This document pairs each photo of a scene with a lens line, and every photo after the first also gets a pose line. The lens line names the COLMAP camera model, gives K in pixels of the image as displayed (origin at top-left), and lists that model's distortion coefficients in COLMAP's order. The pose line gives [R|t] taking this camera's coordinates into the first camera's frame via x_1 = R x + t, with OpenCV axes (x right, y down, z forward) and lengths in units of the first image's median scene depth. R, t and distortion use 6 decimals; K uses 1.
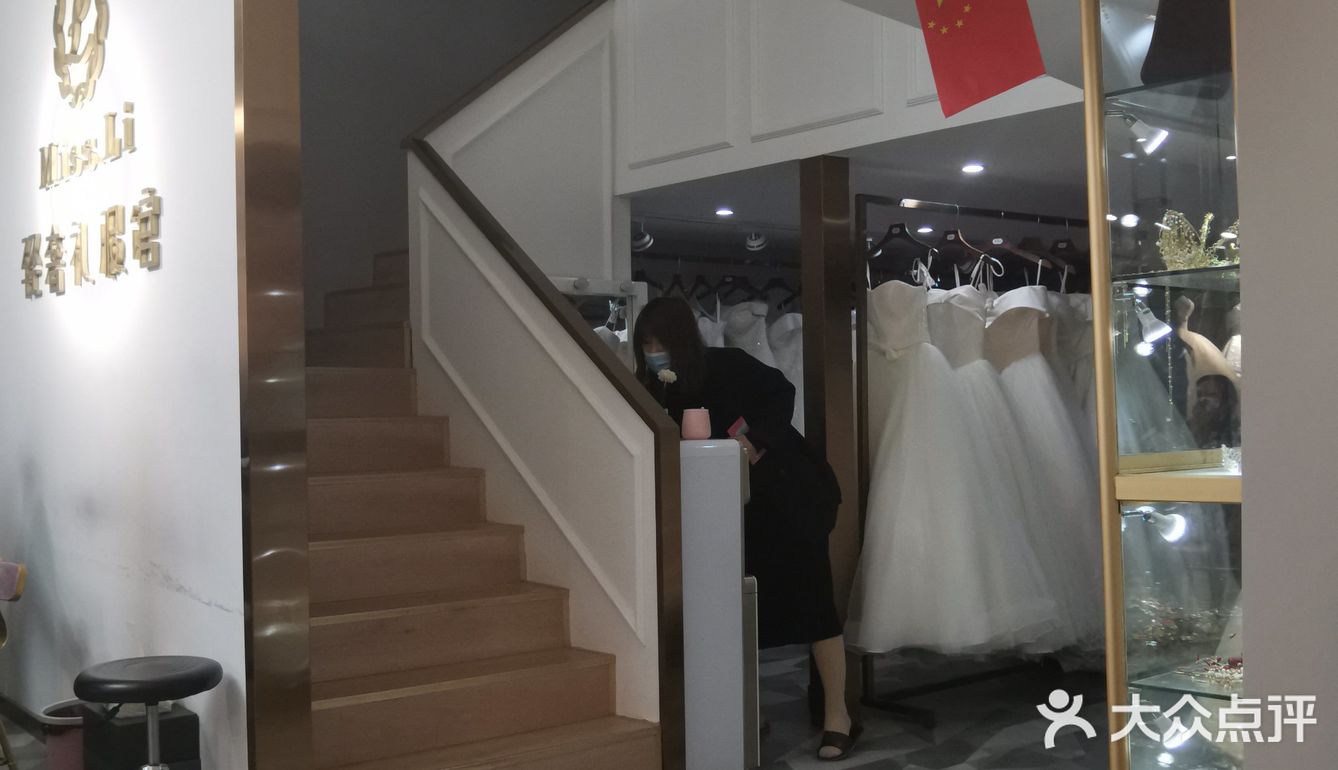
lens RADIAL K [[1402.9, 0, 669.0], [0, 1402.9, 385.0], [0, 0, 1]] dist [-0.004070, -0.014305]
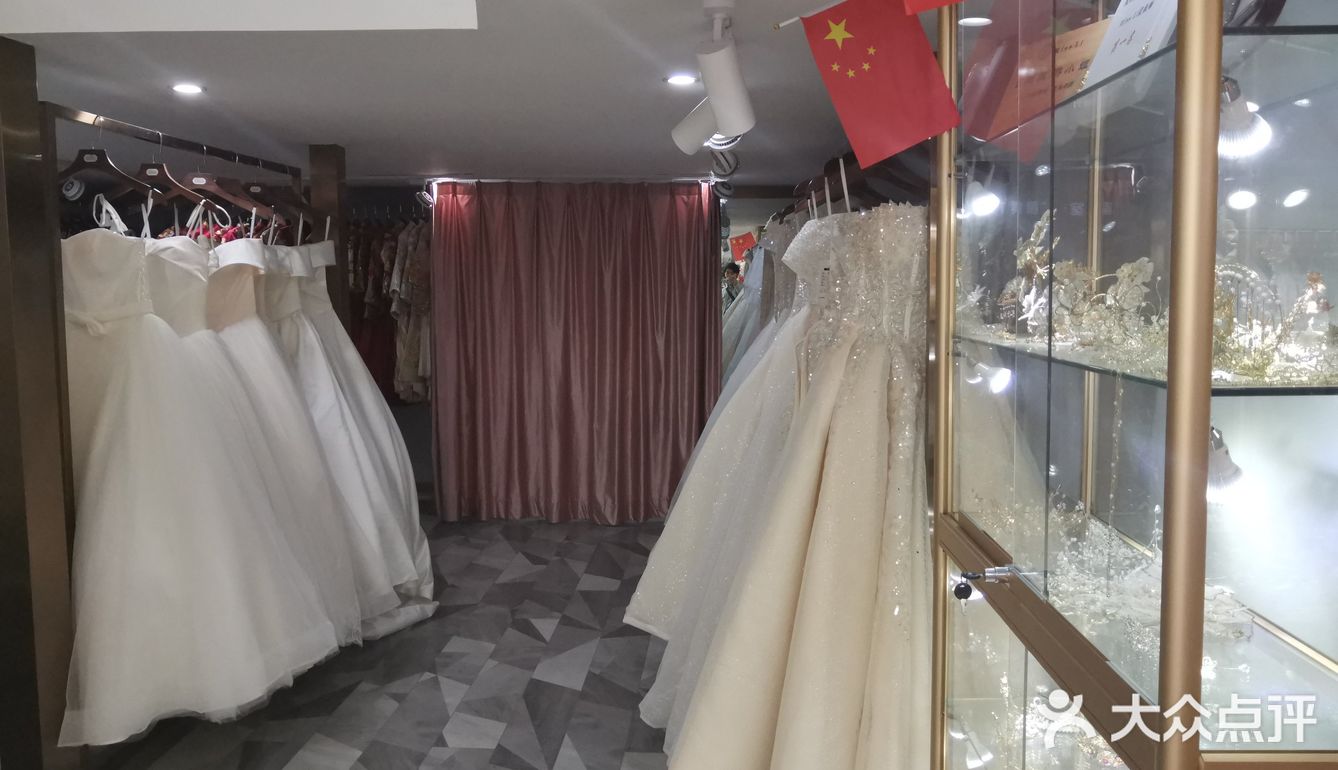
lens RADIAL K [[1037.7, 0, 672.0], [0, 1037.7, 366.4], [0, 0, 1]] dist [-0.001882, 0.000288]
pose [[0.670151, -0.043799, 0.740932, -0.041584], [-0.018139, 0.996993, 0.075341, -0.045653], [-0.742003, -0.063929, 0.667341, 0.385165]]
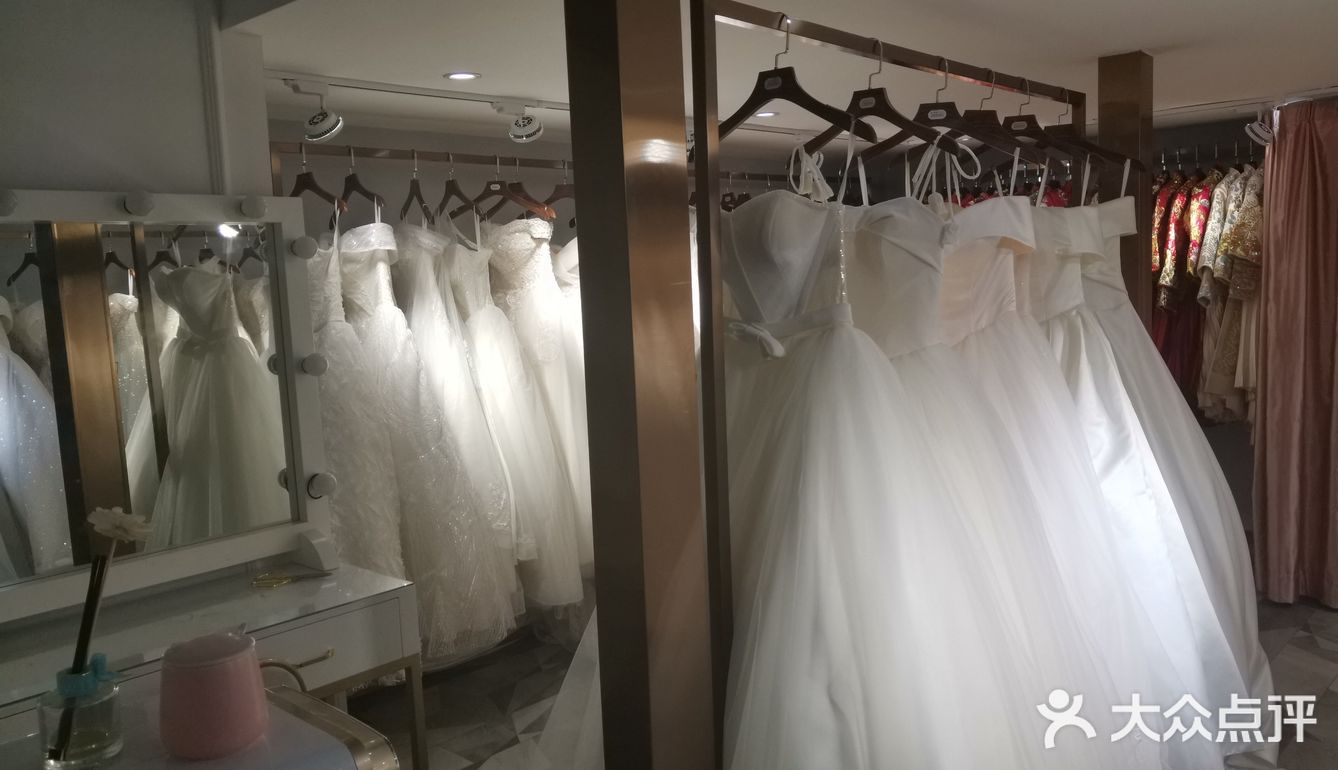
lens RADIAL K [[1038.8, 0, 669.0], [0, 1038.8, 385.0], [0, 0, 1]] dist [-0.006806, -0.005452]
pose [[0.990549, -0.033592, 0.132981, 0.073143], [0.018078, 0.993062, 0.116194, -0.047758], [-0.135961, -0.112692, 0.984284, 0.621688]]
